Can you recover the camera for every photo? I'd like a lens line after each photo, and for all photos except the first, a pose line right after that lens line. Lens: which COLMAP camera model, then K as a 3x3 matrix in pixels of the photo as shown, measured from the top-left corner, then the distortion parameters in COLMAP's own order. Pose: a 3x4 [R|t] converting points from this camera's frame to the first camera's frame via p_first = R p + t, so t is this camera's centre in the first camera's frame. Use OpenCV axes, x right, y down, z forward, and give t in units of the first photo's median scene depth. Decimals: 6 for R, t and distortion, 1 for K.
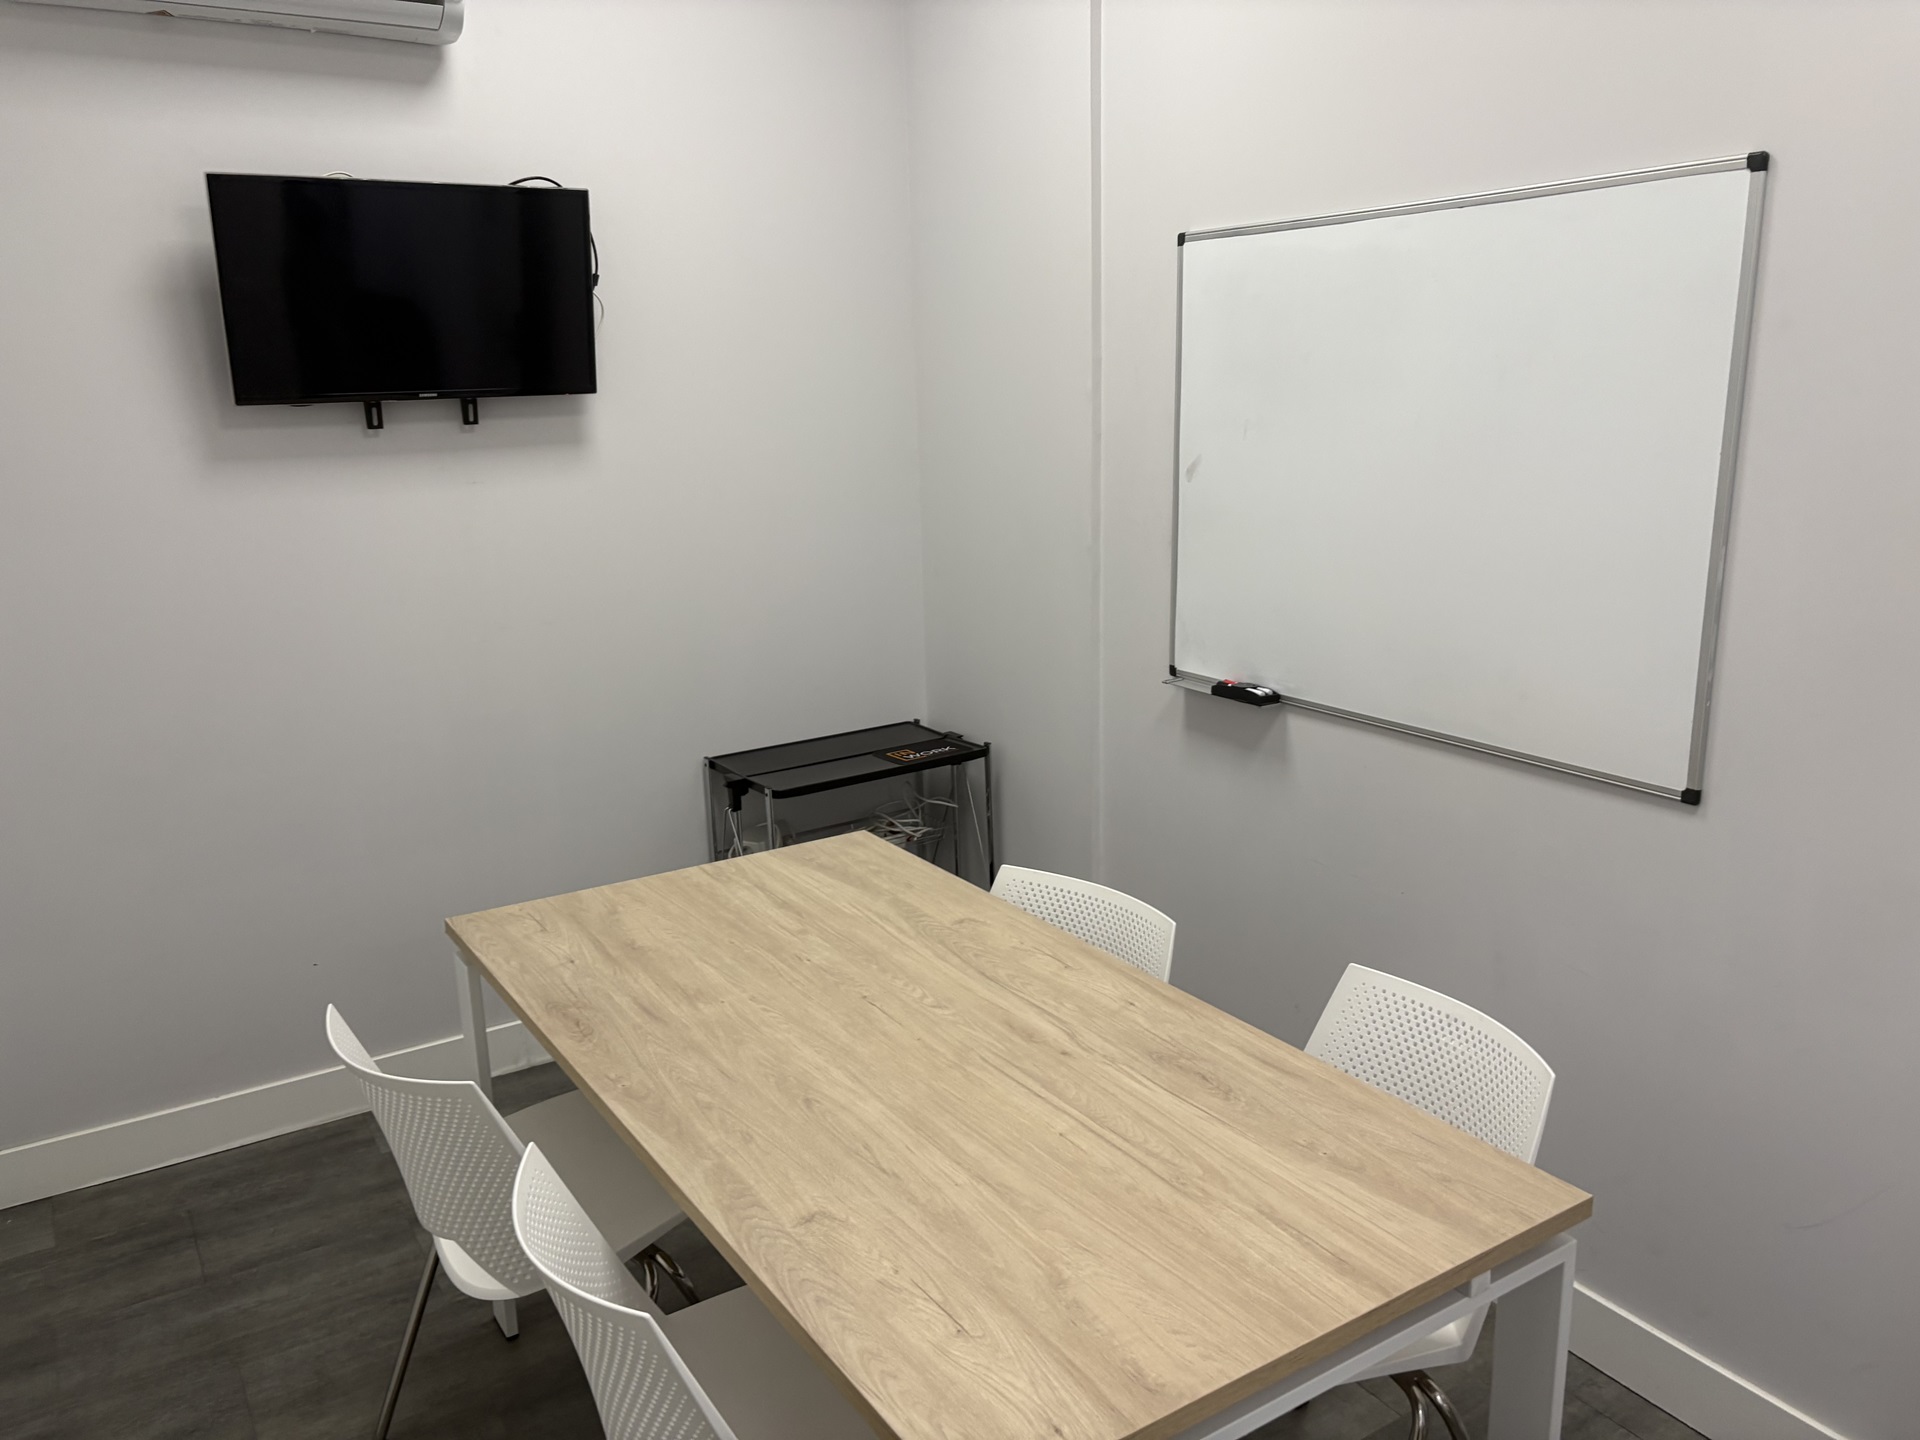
lens RADIAL K [[1451.2, 0, 961.8], [0, 1451.2, 715.9], [0, 0, 1]] dist [0.027371, -0.034608]
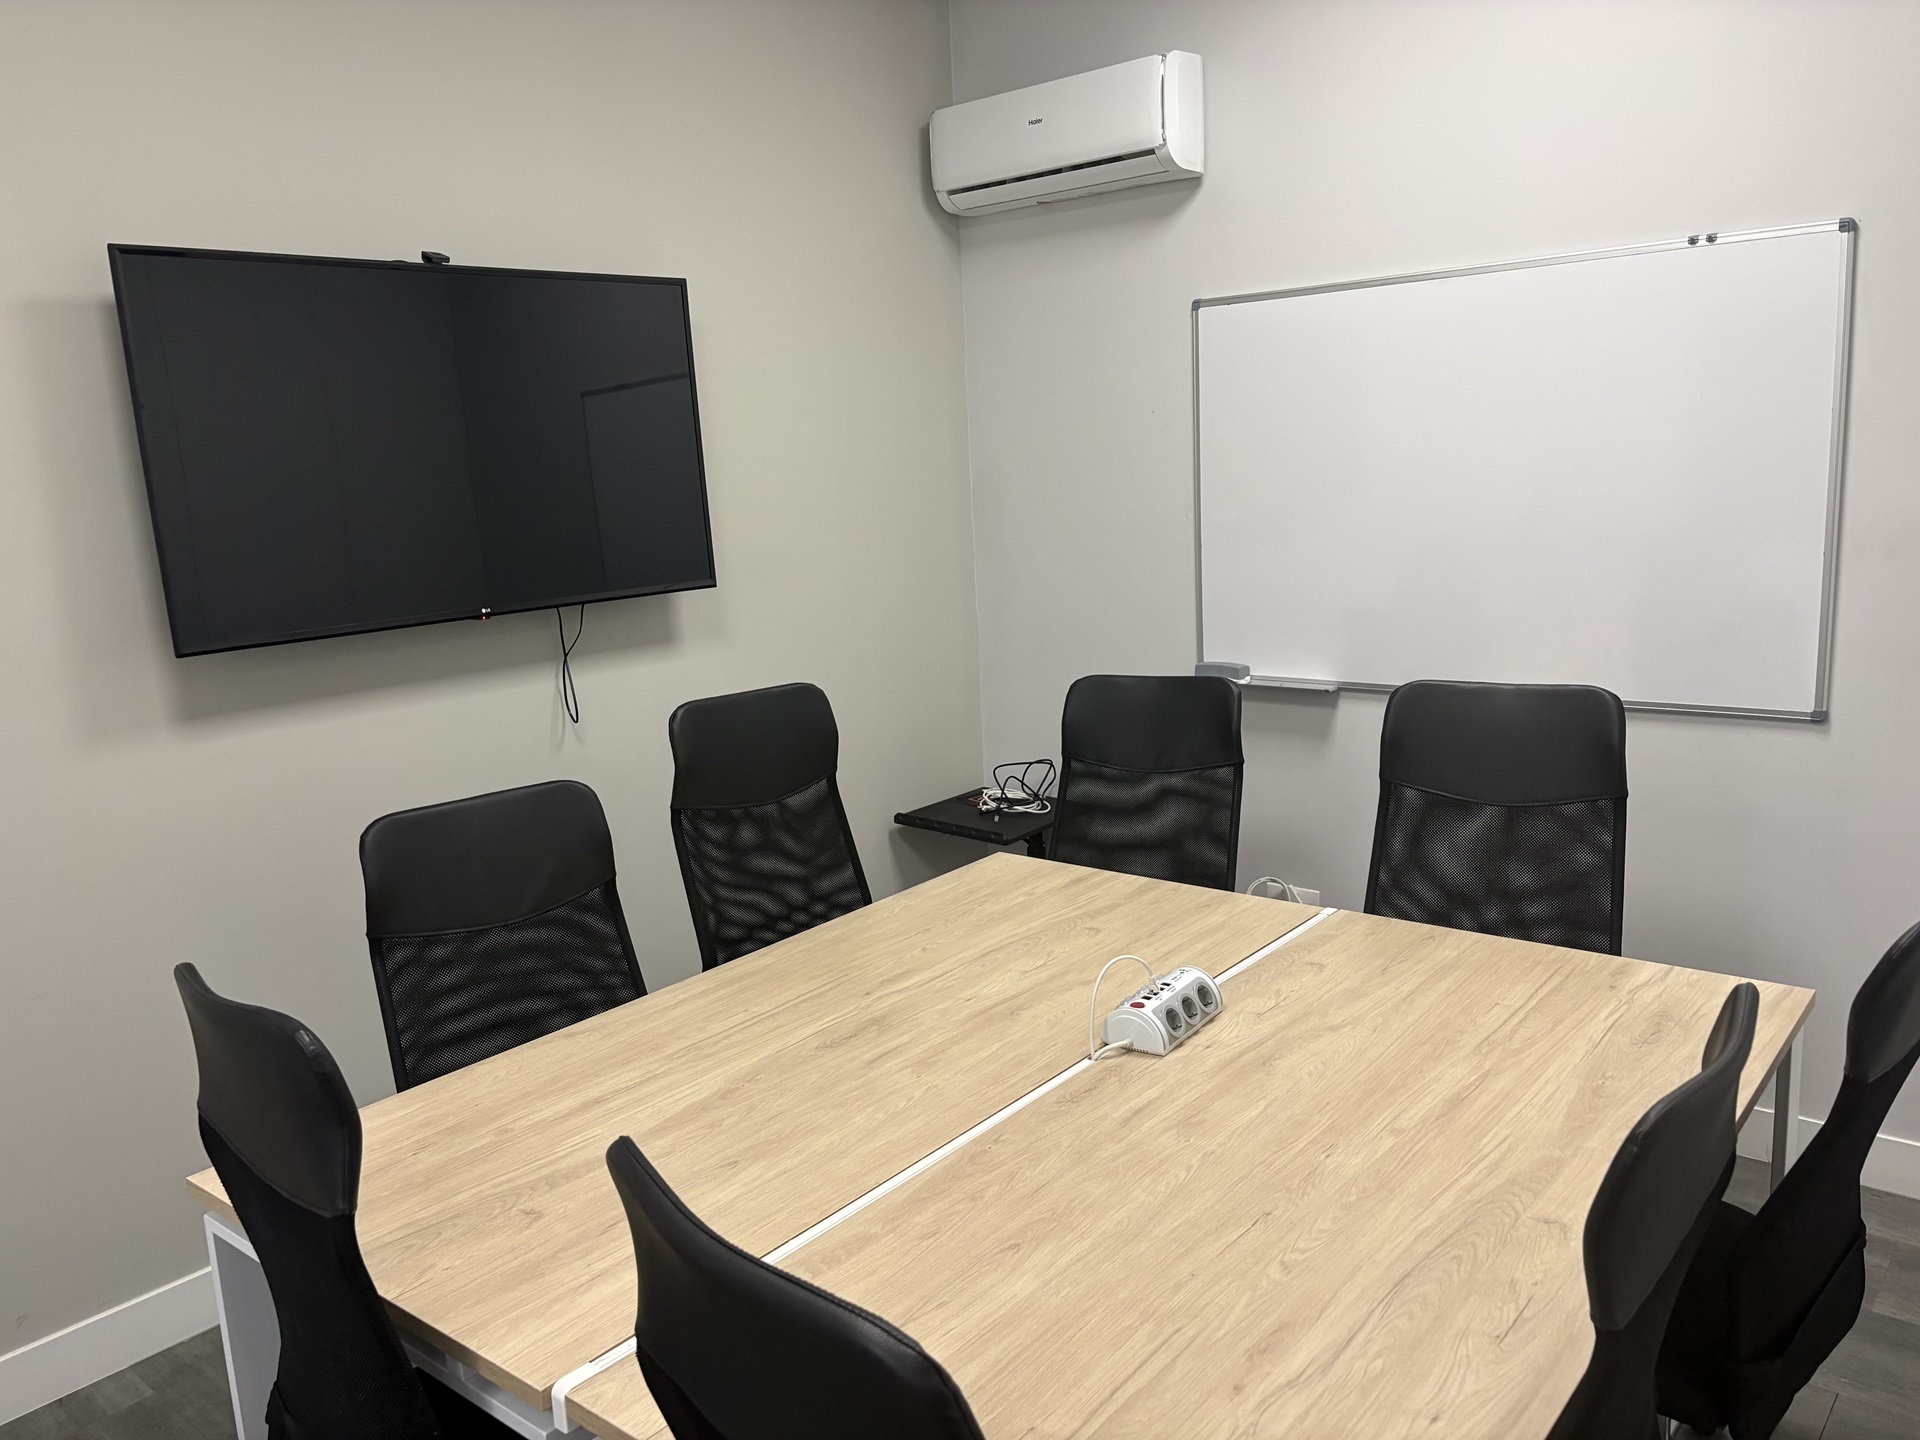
lens RADIAL K [[1451.2, 0, 967.0], [0, 1451.2, 712.6], [0, 0, 1]] dist [0.027371, -0.034608]
pose [[0.311405, 0.174836, -0.934055, 1.263336], [-0.172932, 0.976943, 0.125209, -0.192761], [0.934410, 0.122537, 0.334459, 0.607623]]
